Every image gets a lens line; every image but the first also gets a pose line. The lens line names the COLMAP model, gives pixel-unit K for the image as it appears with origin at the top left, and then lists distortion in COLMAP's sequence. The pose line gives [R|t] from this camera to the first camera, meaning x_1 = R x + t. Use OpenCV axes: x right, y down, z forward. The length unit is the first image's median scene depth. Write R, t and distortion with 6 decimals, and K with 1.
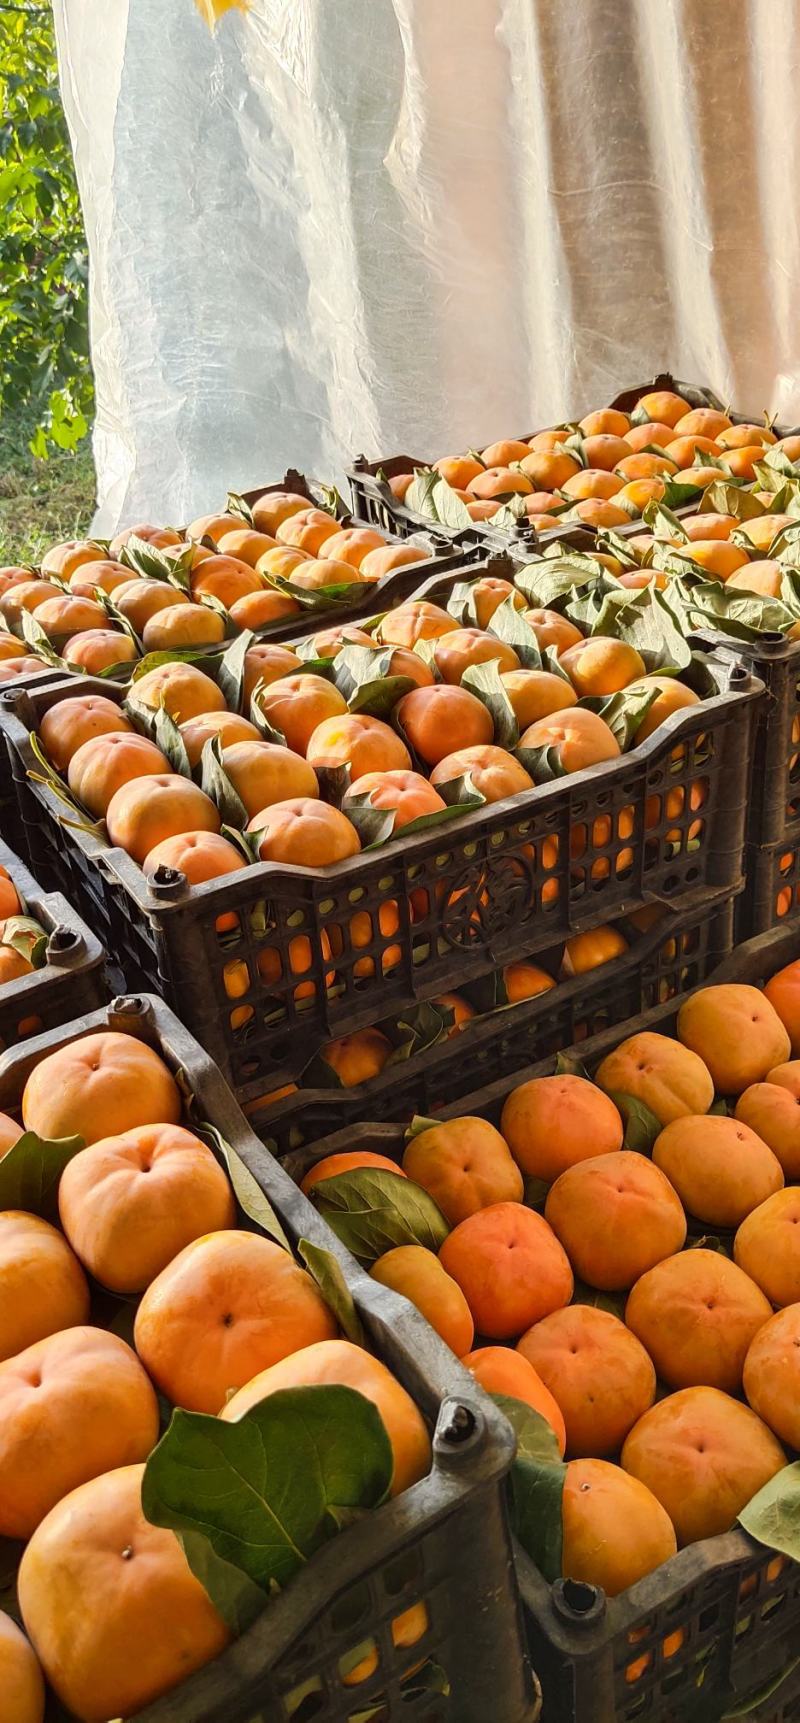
lens RADIAL K [[1371.0, 0, 400.0], [0, 1371.0, 861.5], [0, 0, 1]] dist [0.004326, 0.037346]
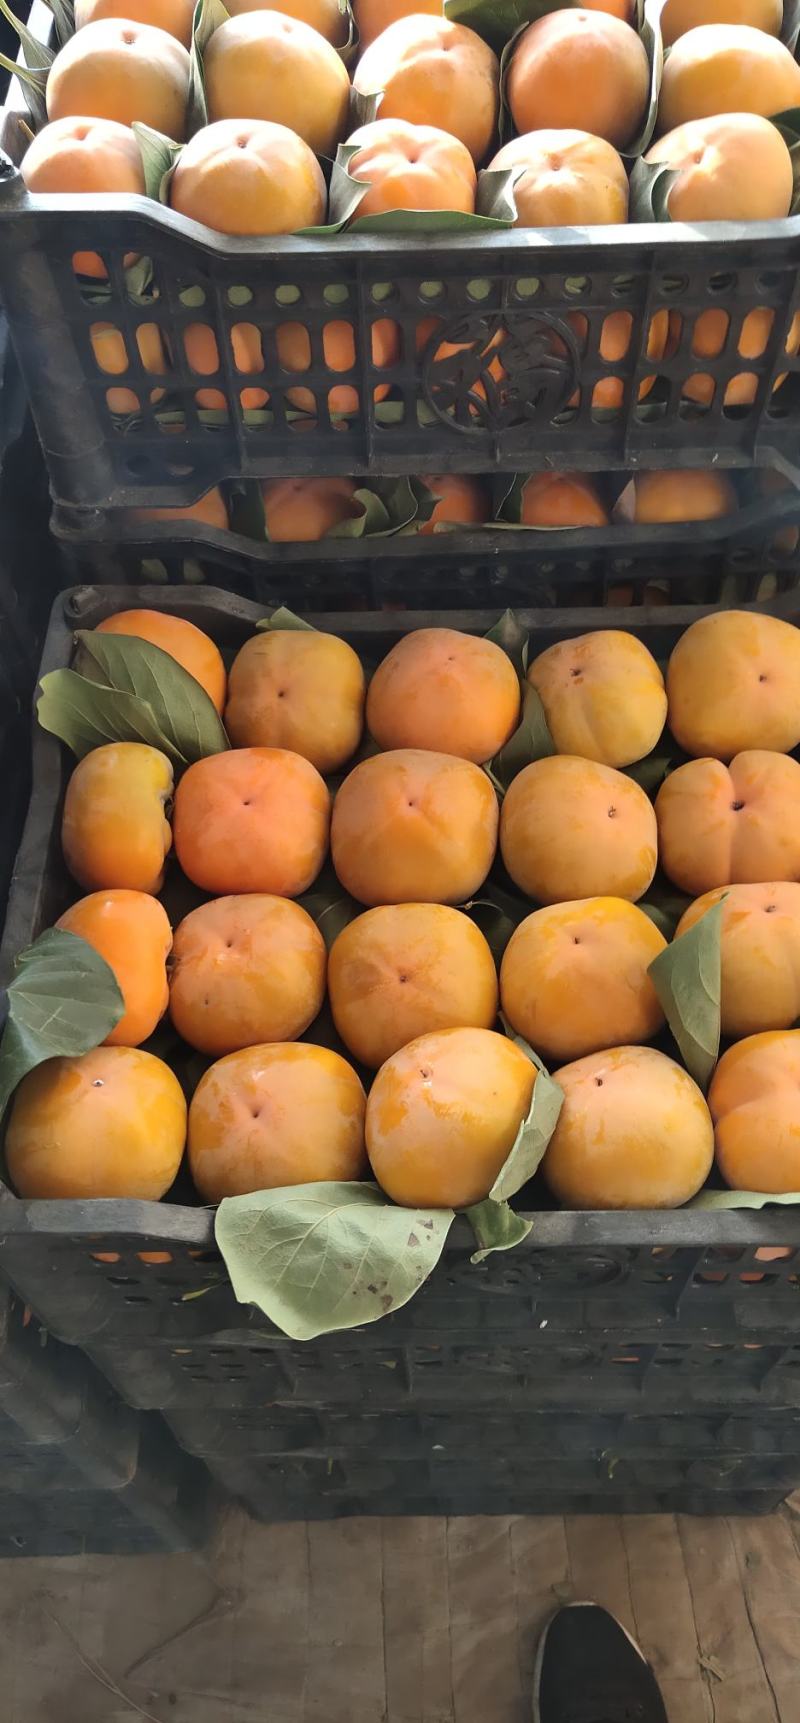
lens RADIAL K [[1289.6, 0, 400.0], [0, 1289.6, 861.5], [0, 0, 1]] dist [0.087558, -0.088783]
pose [[0.852837, 0.462050, -0.243267, 0.311376], [-0.303426, 0.817651, 0.489264, -0.083306], [0.424972, -0.343449, 0.837521, 0.324681]]
